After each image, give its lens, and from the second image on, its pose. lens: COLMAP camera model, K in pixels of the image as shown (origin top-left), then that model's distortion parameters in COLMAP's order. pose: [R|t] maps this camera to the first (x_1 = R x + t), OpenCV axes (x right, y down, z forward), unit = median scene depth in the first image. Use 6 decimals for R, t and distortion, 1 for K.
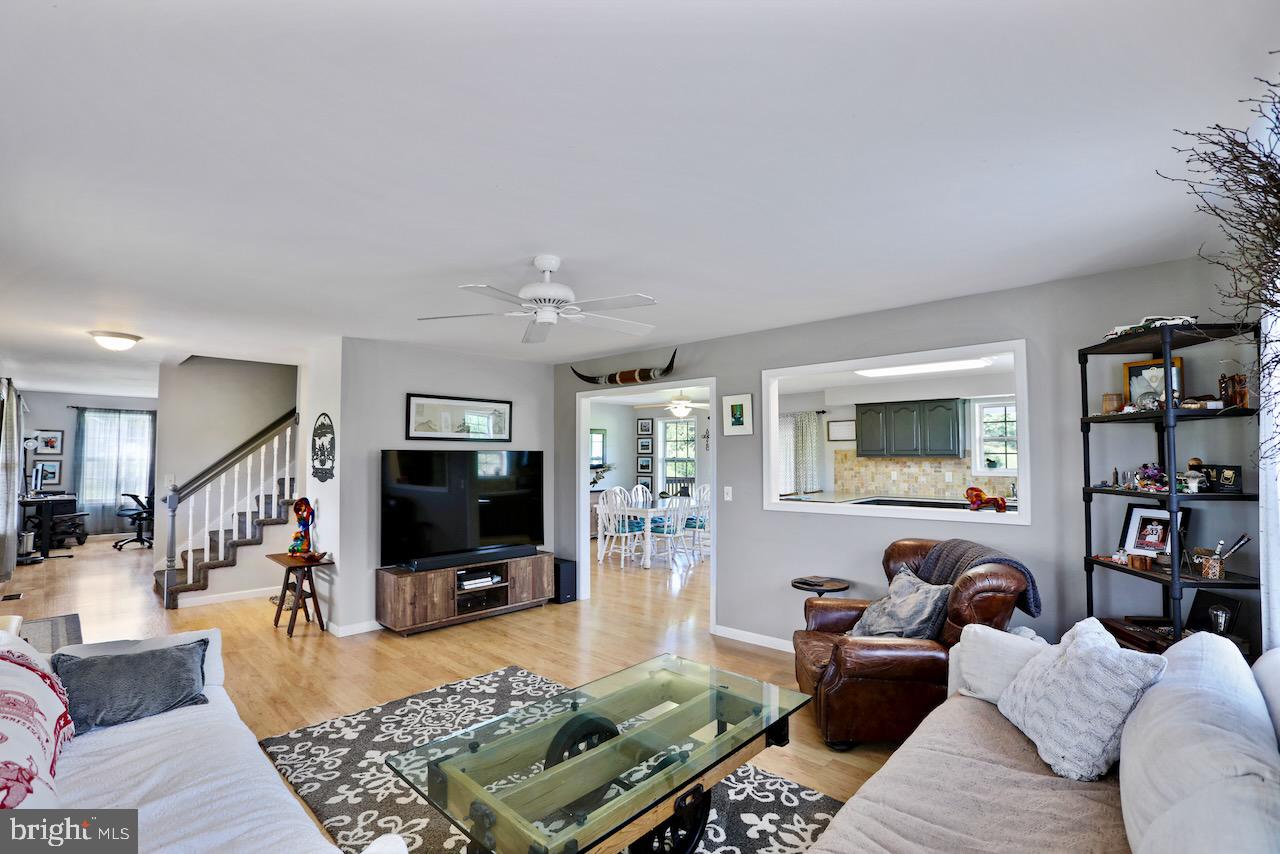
lens RADIAL K [[588.4, 0, 634.6], [0, 588.4, 437.1], [0, 0, 1]] dist [-0.015746, 0.004037]
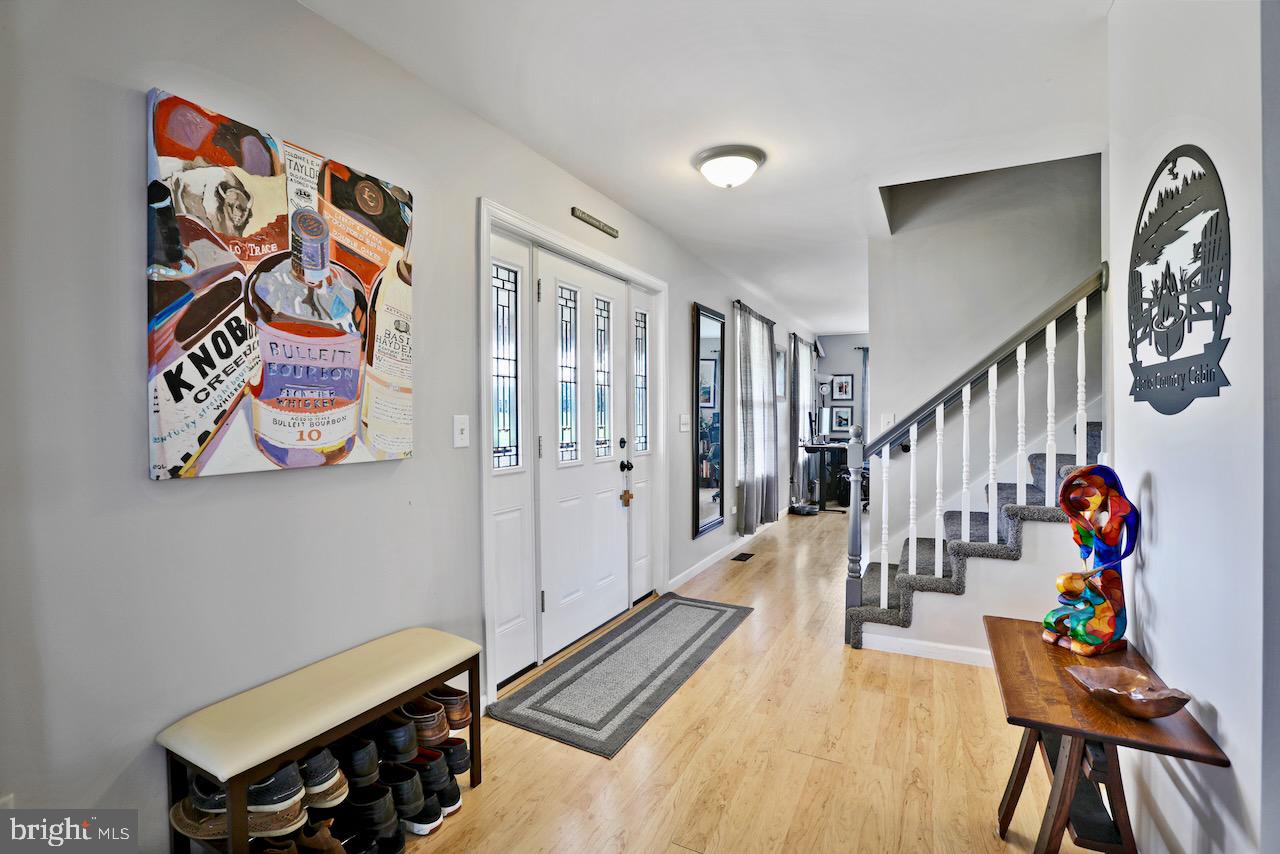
lens RADIAL K [[550.4, 0, 648.5], [0, 550.4, 429.9], [0, 0, 1]] dist [-0.016218, 0.000573]
pose [[0.282128, 0.015475, -0.959252, -0.318477], [0.037854, 0.998912, 0.027248, 0.060098], [0.958630, -0.043999, 0.281235, 0.617714]]
